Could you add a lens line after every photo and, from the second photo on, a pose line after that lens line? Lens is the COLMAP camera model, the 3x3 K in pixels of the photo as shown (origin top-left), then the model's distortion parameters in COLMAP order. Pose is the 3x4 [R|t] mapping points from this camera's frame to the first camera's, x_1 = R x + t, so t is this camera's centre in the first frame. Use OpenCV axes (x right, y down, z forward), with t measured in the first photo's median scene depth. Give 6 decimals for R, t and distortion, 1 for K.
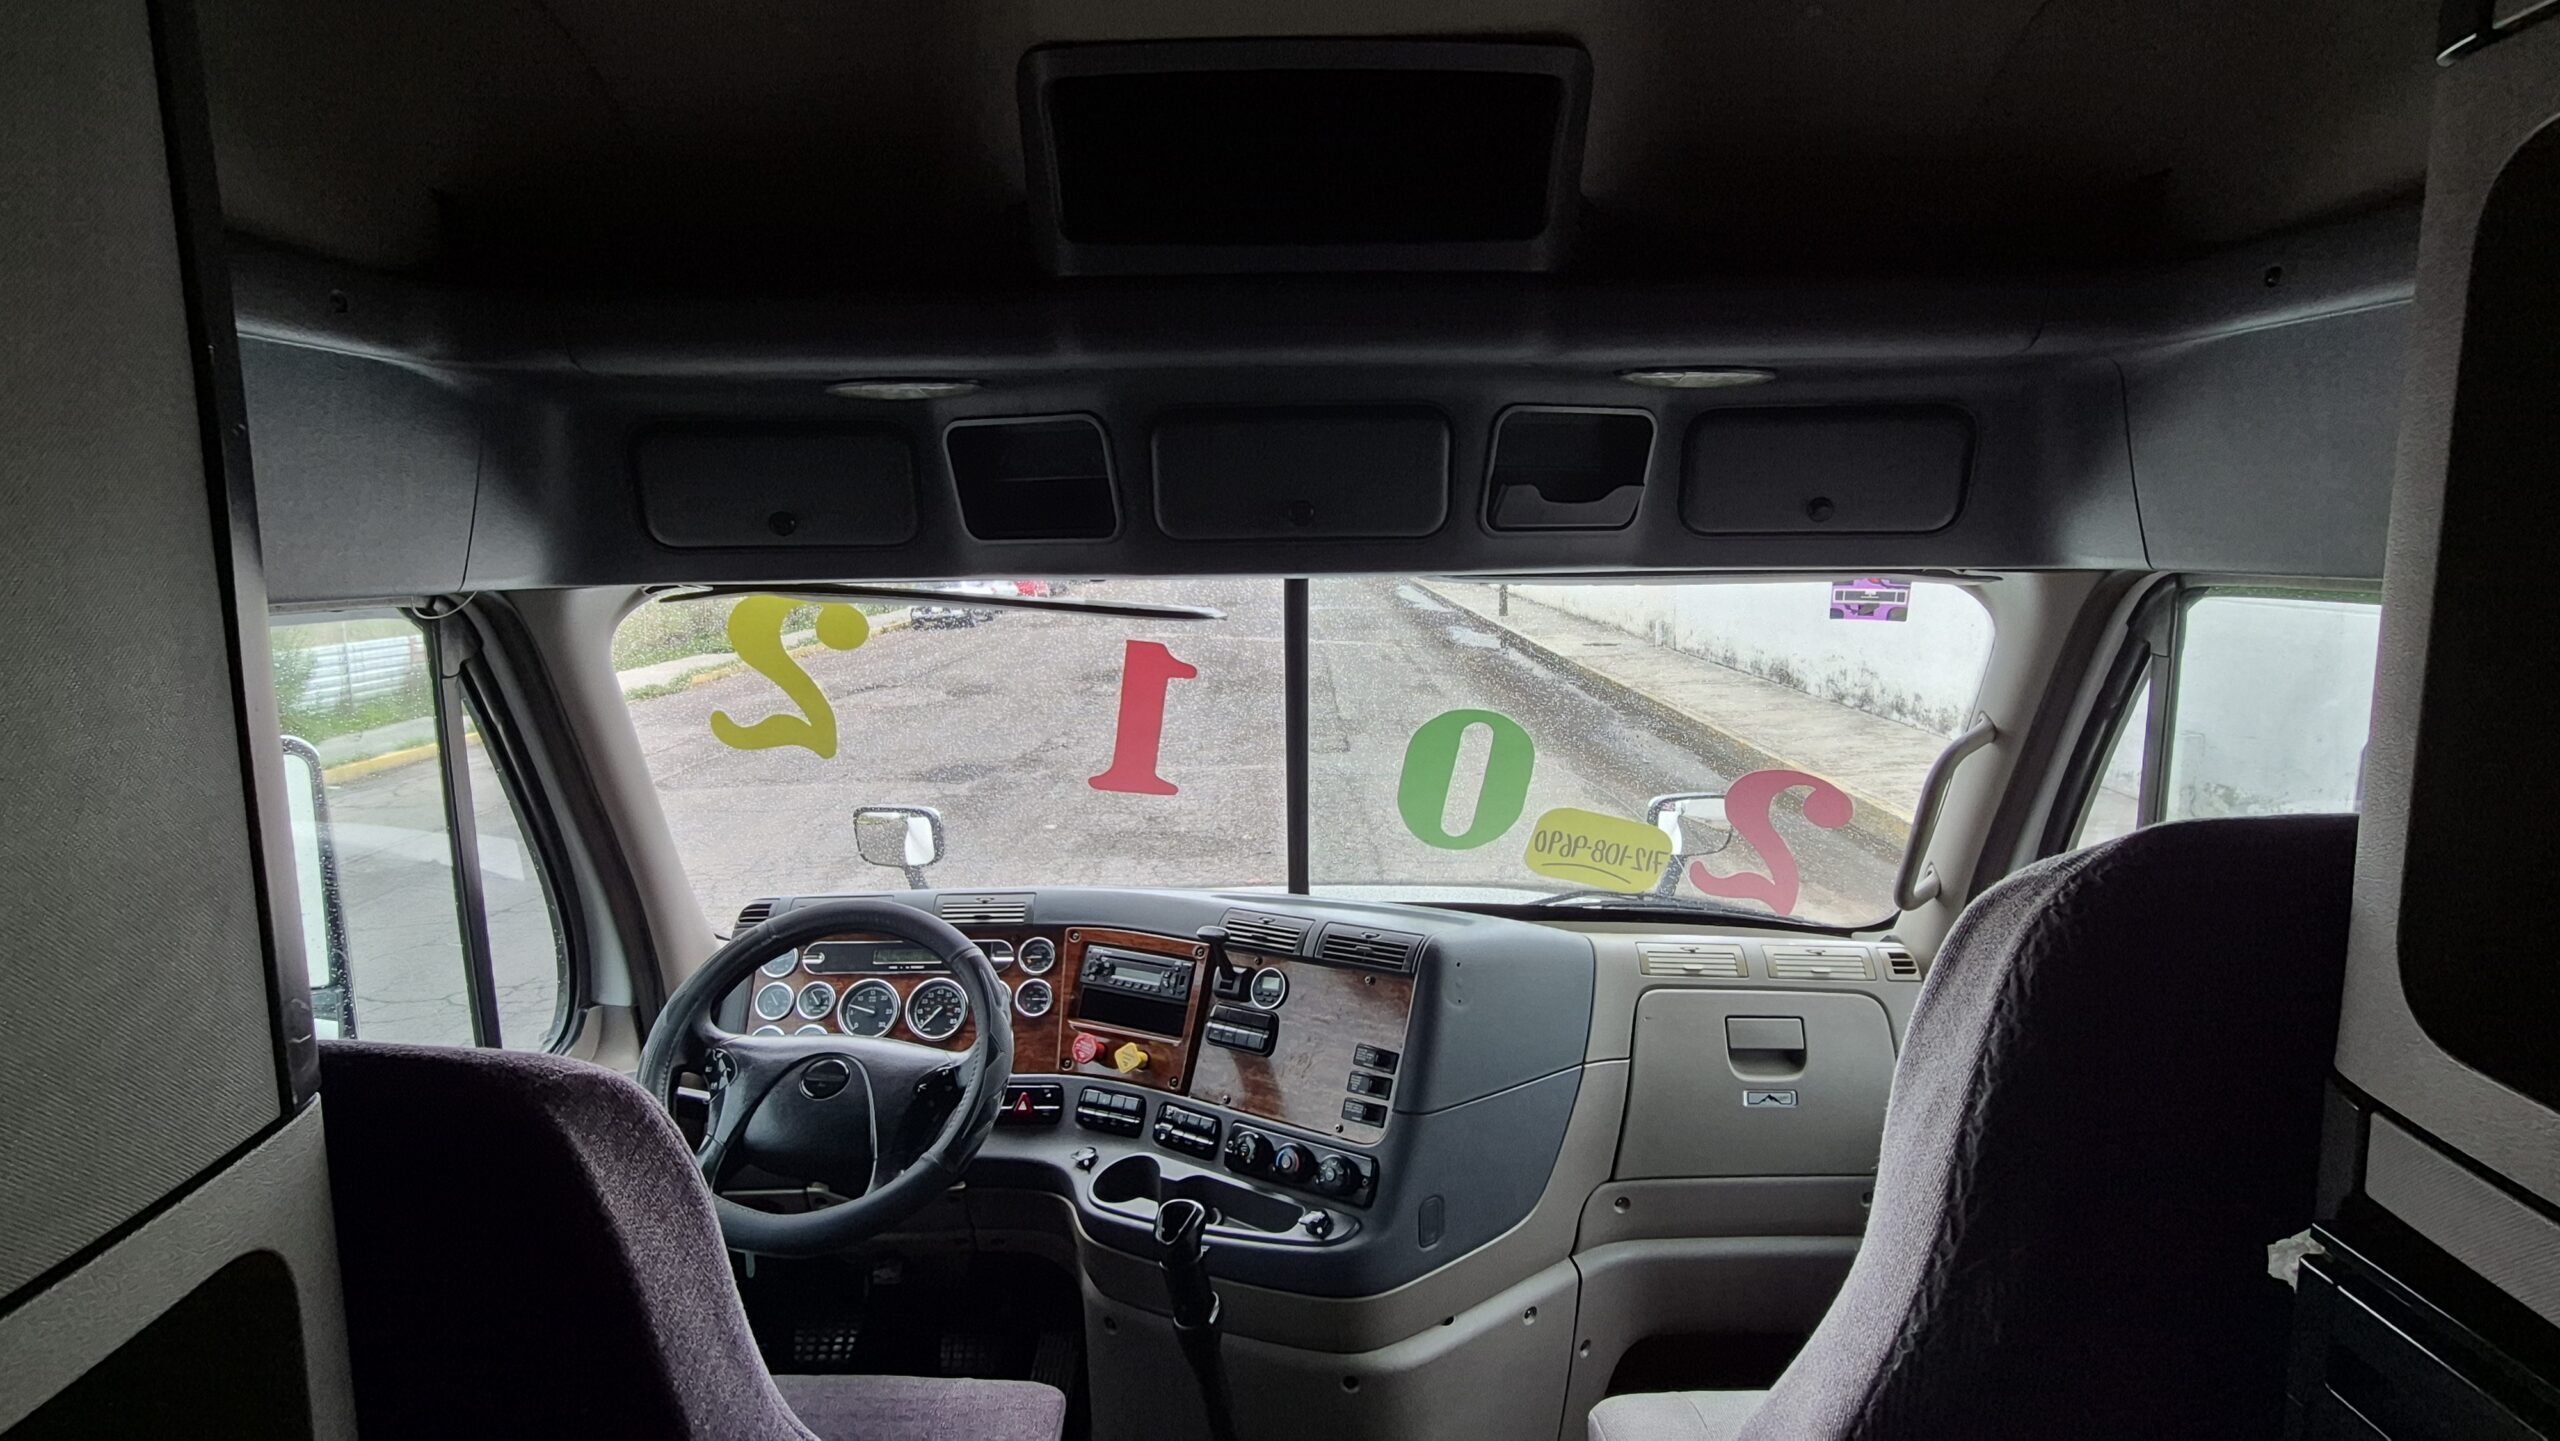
lens RADIAL K [[1340.1, 0, 1294.1], [0, 1340.1, 707.1], [0, 0, 1]] dist [0.010874, 0.000522]
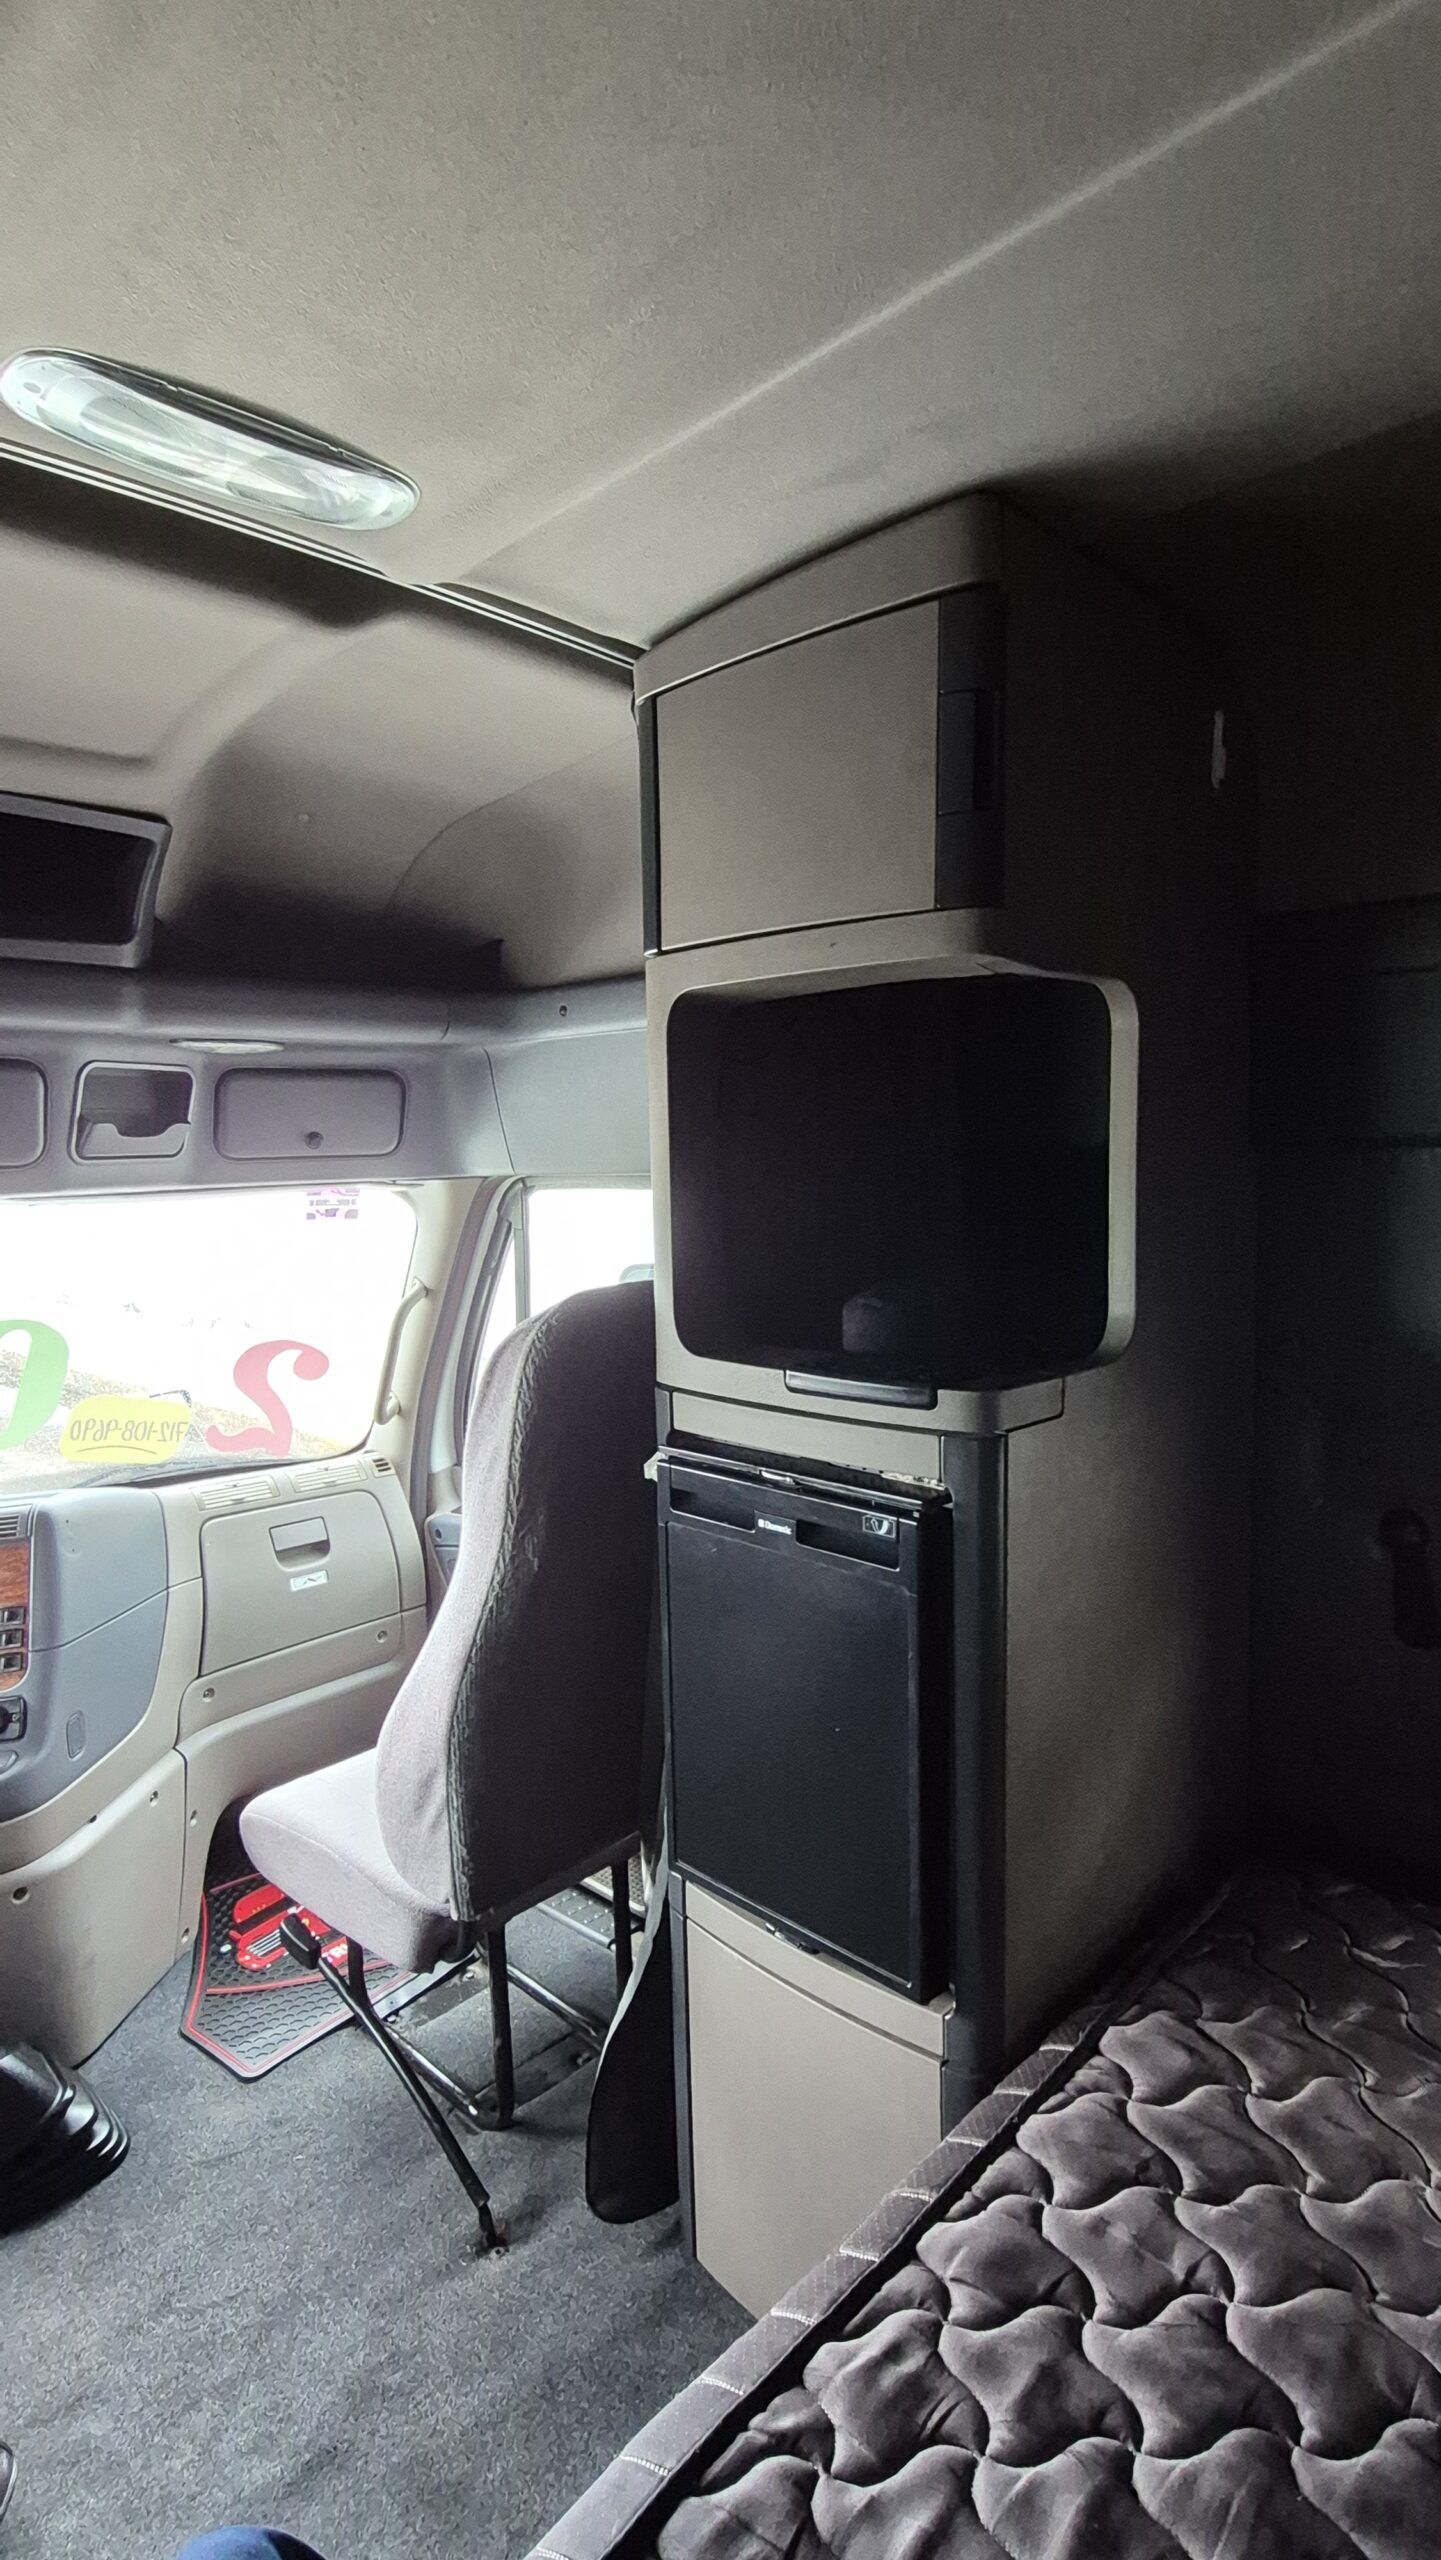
lens RADIAL K [[1340.1, 0, 720.5], [0, 1340.1, 1280.0], [0, 0, 1]] dist [0.010874, 0.000522]
pose [[0.706529, -0.084687, 0.702598, -0.298276], [0.115574, 0.993293, 0.003506, 0.042599], [-0.698183, 0.078725, 0.711578, -0.284297]]
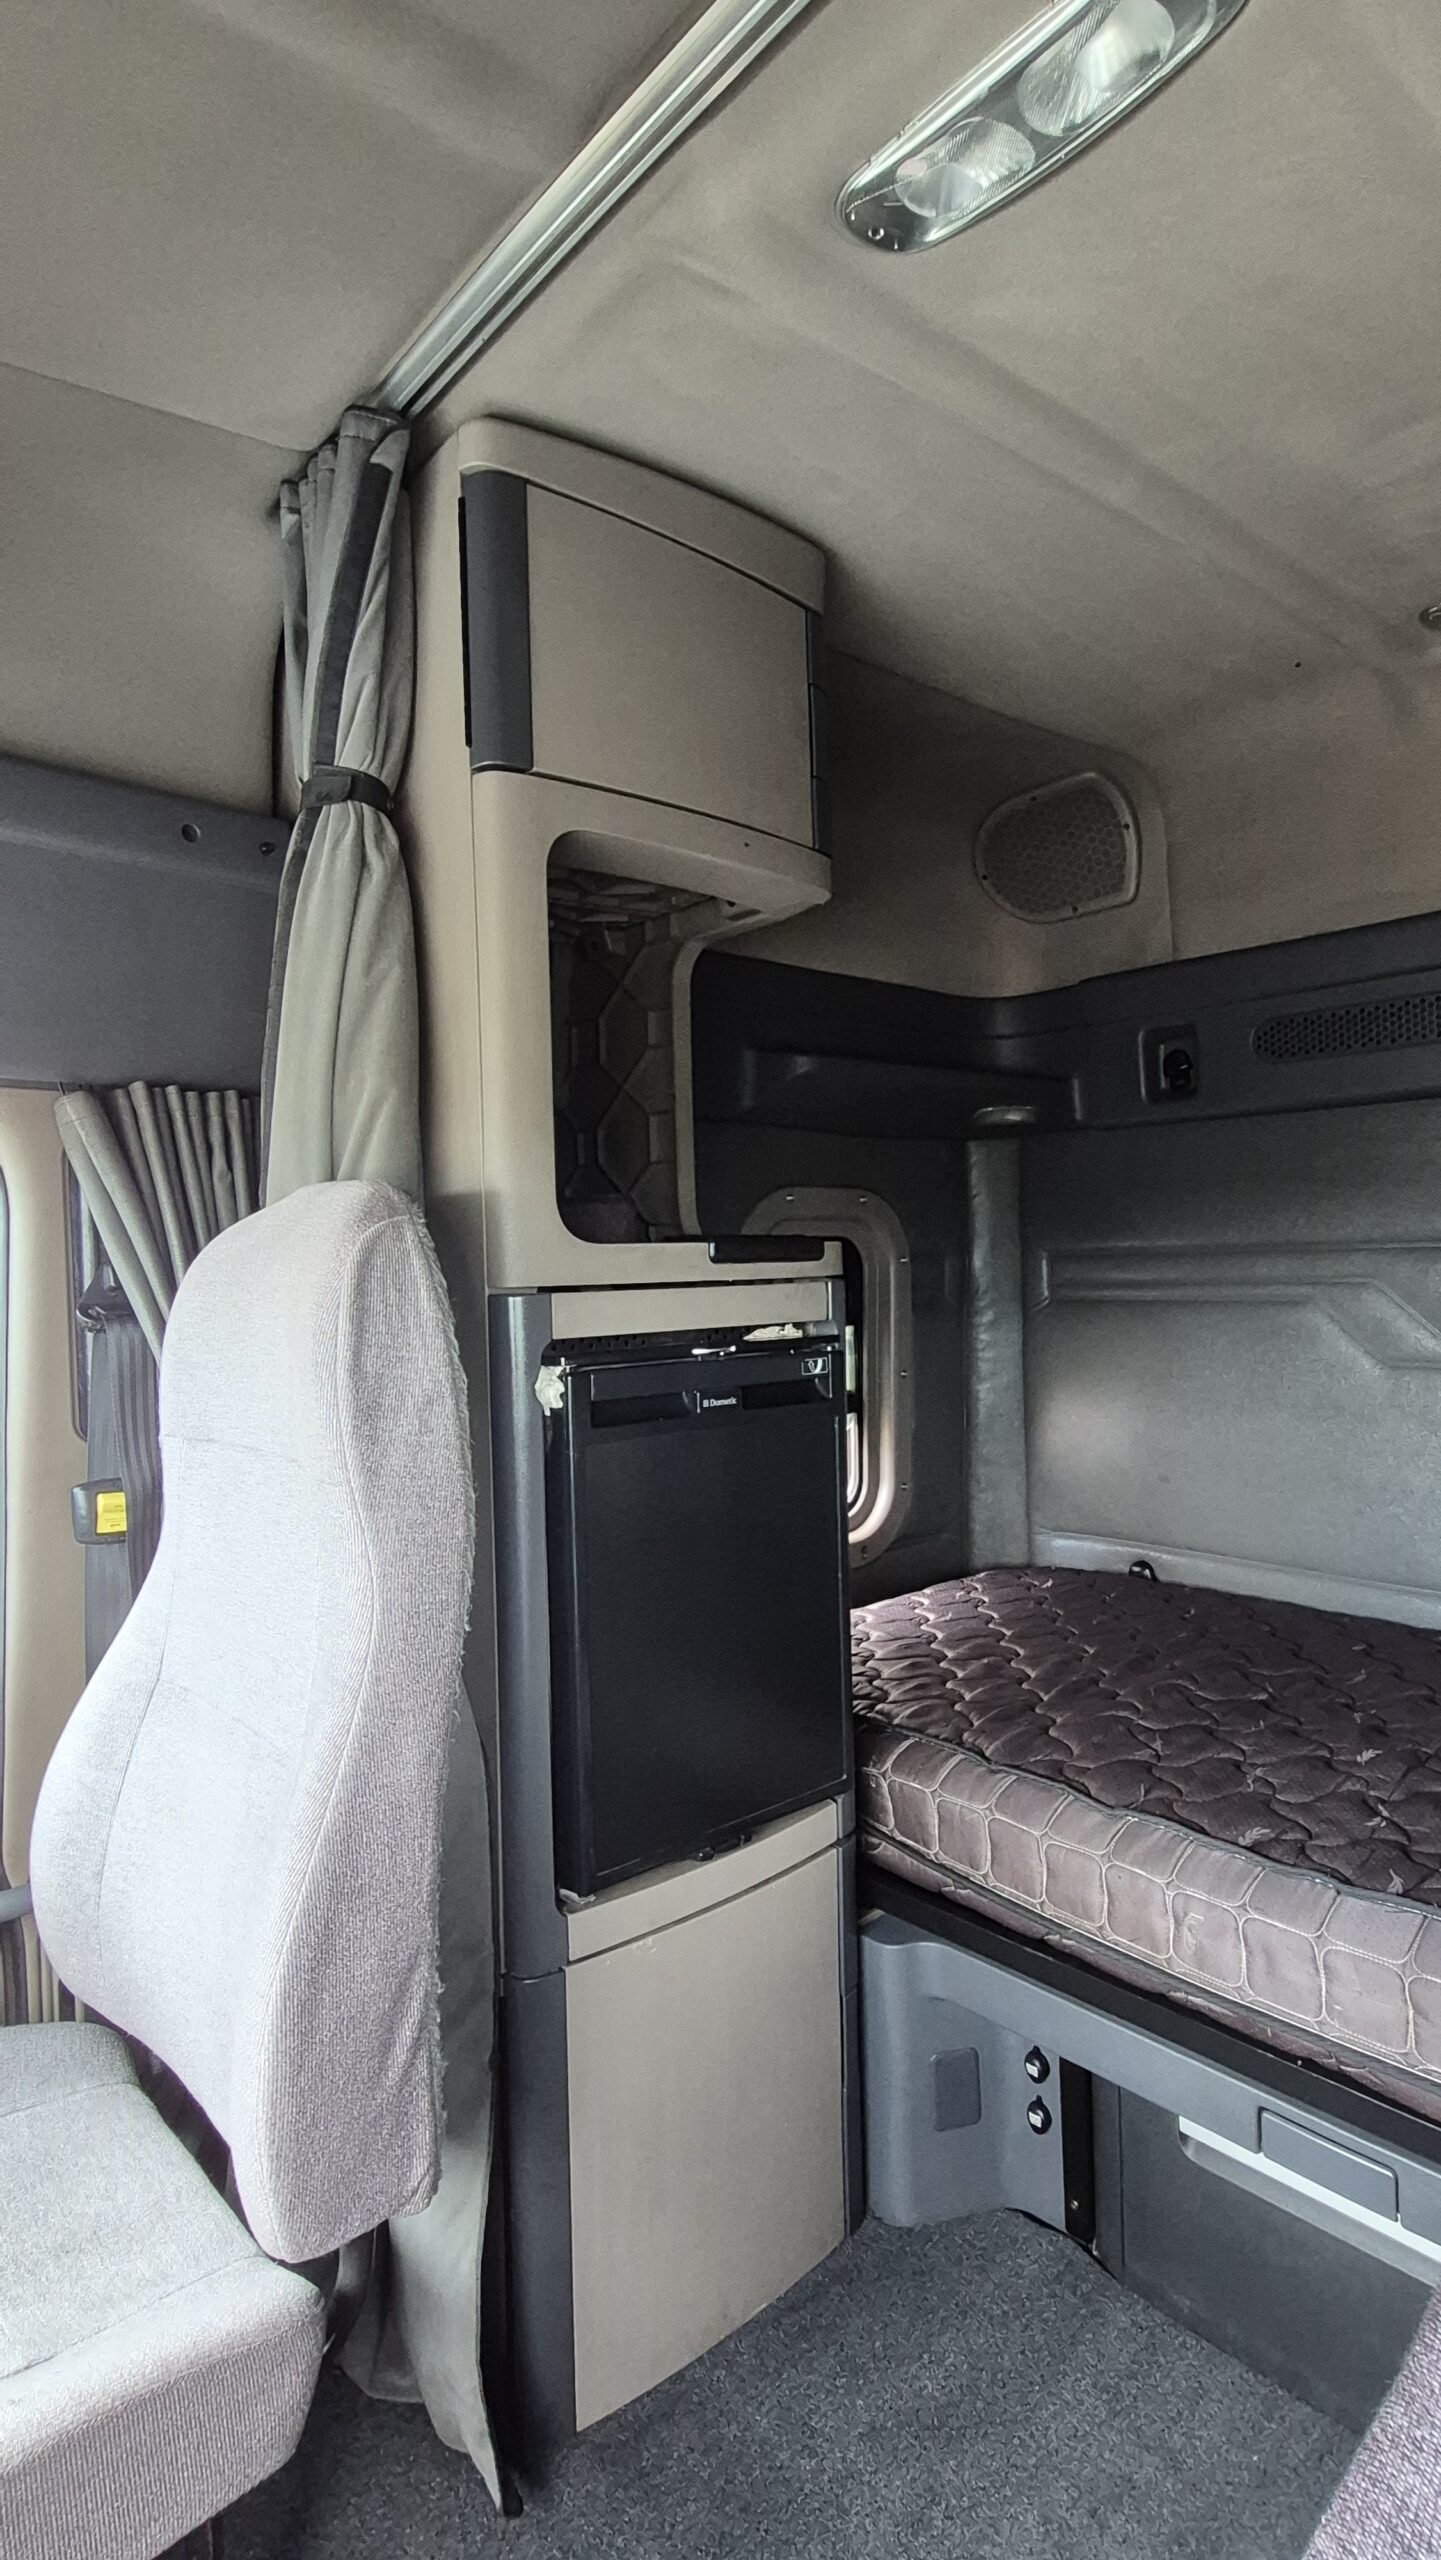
lens RADIAL K [[1340.1, 0, 720.5], [0, 1340.1, 1280.0], [0, 0, 1]] dist [0.010874, 0.000522]
pose [[-0.654325, 0.020435, 0.755937, -0.321451], [0.135741, 0.986572, 0.090825, 0.054958], [-0.743931, 0.162041, -0.648313, 0.810898]]
